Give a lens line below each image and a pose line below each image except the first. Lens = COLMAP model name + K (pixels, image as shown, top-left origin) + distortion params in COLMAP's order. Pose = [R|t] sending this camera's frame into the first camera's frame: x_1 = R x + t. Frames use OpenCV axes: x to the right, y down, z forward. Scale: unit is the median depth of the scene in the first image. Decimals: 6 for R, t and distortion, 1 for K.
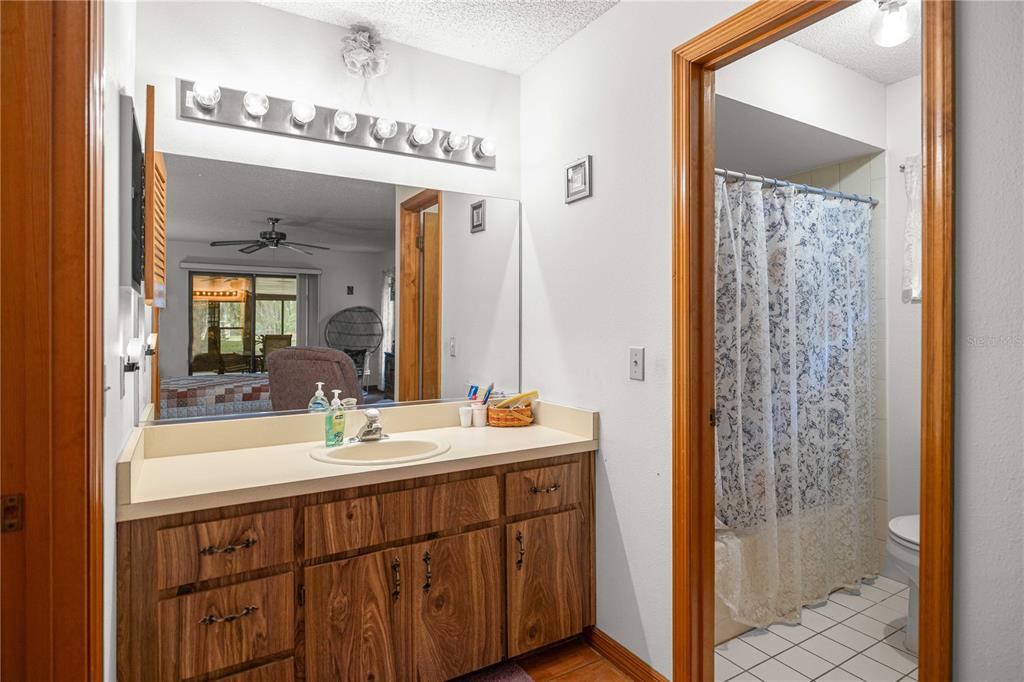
lens RADIAL K [[546.8, 0, 512.8], [0, 546.8, 323.8], [0, 0, 1]] dist [0.000042, 0.000122]
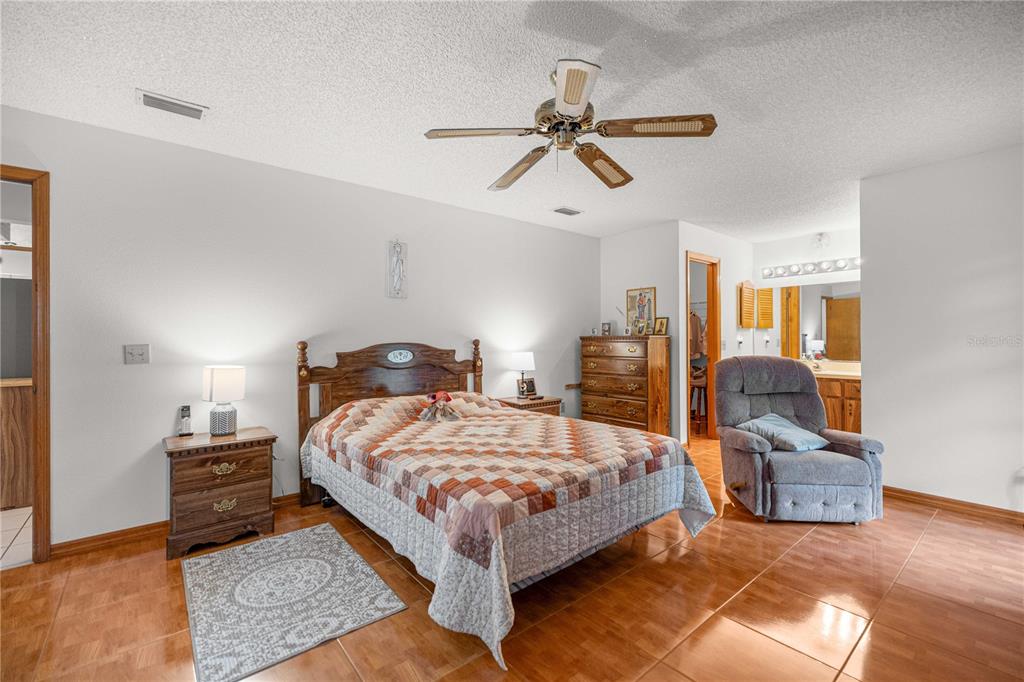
lens RADIAL K [[437.3, 0, 508.5], [0, 437.3, 336.0], [0, 0, 1]] dist [0.000421, -0.000095]
pose [[0.146638, -0.003278, -0.989185, 2.098525], [0.007558, 0.999969, -0.002193, 0.013886], [0.989161, -0.007155, 0.146658, -1.170731]]
